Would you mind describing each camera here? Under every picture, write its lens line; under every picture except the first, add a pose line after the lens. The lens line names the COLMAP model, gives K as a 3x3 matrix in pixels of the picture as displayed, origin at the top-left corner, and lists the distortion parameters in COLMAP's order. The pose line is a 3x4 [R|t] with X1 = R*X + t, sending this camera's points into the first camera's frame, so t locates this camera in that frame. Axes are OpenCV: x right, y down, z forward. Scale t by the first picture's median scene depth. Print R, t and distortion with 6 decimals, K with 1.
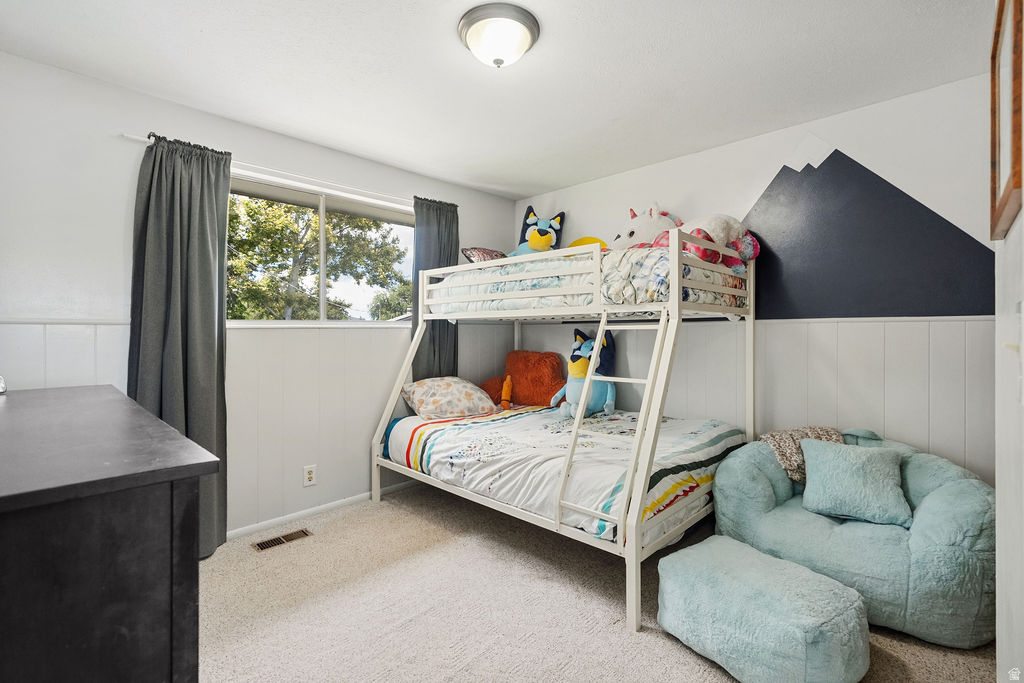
lens RADIAL K [[469.8, 0, 511.5], [0, 469.8, 335.2], [0, 0, 1]] dist [-0.002032, 0.000132]
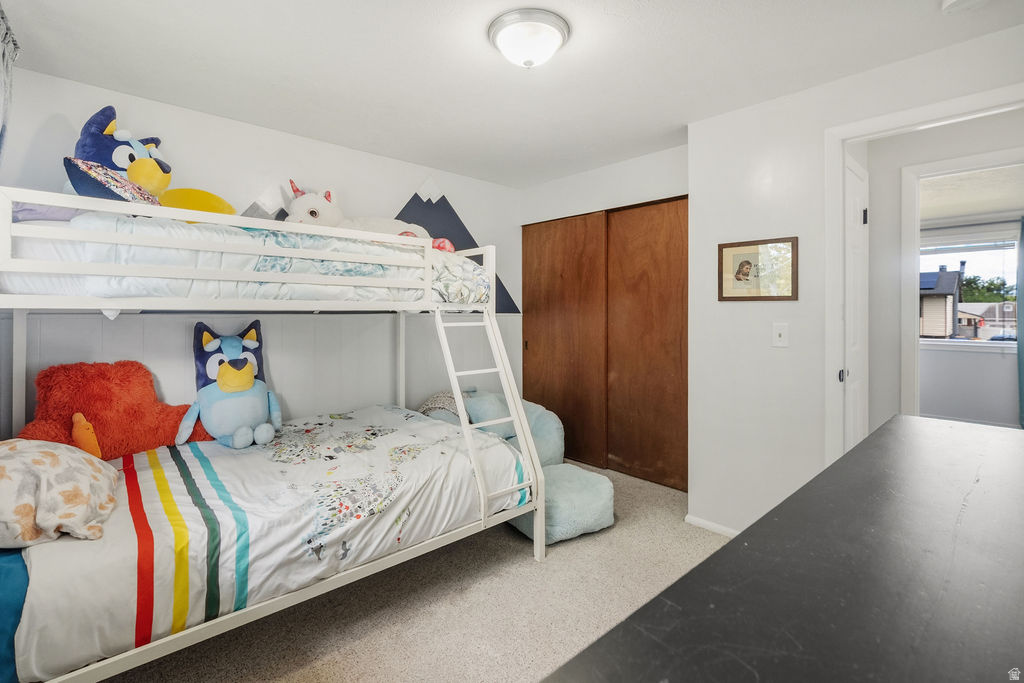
lens RADIAL K [[472.3, 0, 512.9], [0, 472.3, 309.6], [0, 0, 1]] dist [-0.001953, -0.000124]
pose [[0.058134, 0.006142, 0.998290, -0.763869], [0.001076, 0.999980, -0.006215, -0.039620], [-0.998308, 0.001436, 0.058126, 0.731373]]
